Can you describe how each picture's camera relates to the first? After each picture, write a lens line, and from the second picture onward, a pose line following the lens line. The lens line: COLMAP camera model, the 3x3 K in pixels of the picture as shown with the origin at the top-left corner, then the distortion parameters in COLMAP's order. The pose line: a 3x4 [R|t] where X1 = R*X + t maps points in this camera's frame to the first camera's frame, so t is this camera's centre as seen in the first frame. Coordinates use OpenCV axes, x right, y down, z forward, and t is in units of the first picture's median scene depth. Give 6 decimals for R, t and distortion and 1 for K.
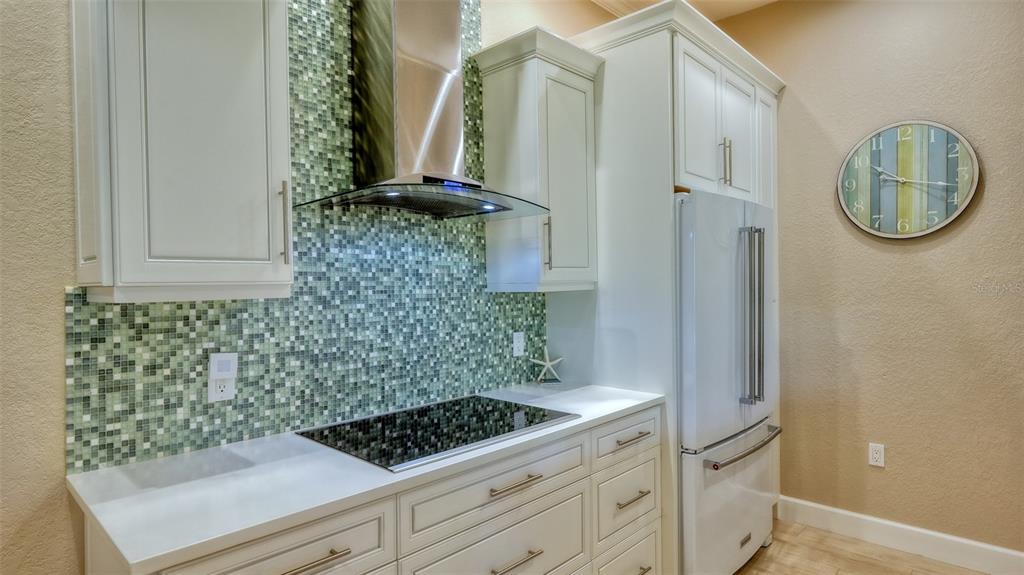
lens RADIAL K [[552.6, 0, 514.5], [0, 552.6, 289.9], [0, 0, 1]] dist [-0.006142, -0.000513]
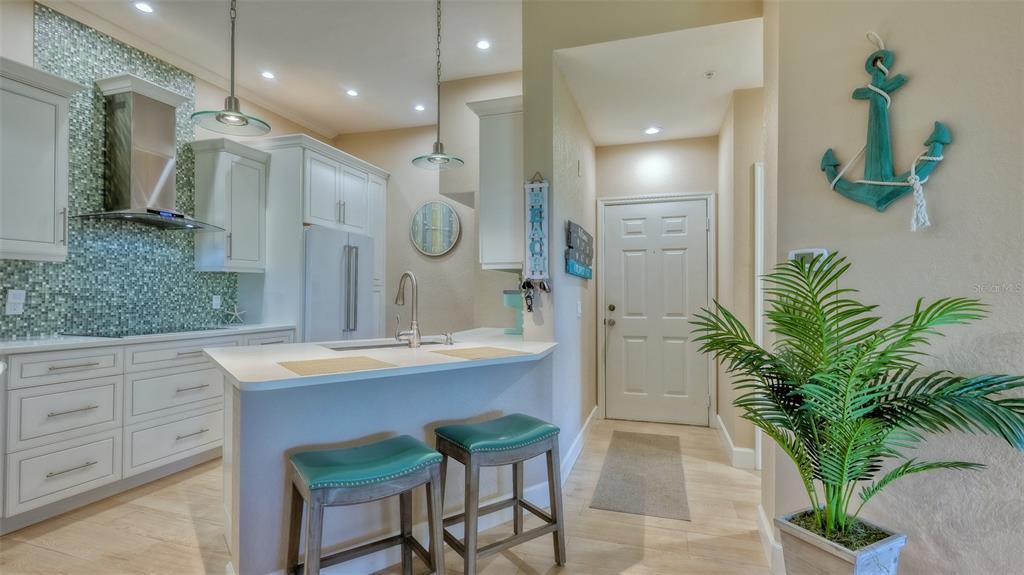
lens RADIAL K [[462.8, 0, 510.2], [0, 462.8, 289.3], [0, 0, 1]] dist [-0.003184, 0.000062]
pose [[0.898162, 0.022533, 0.439088, 0.264294], [-0.012674, 0.999598, -0.025372, 0.106655], [-0.439483, 0.017223, 0.898086, -1.001609]]
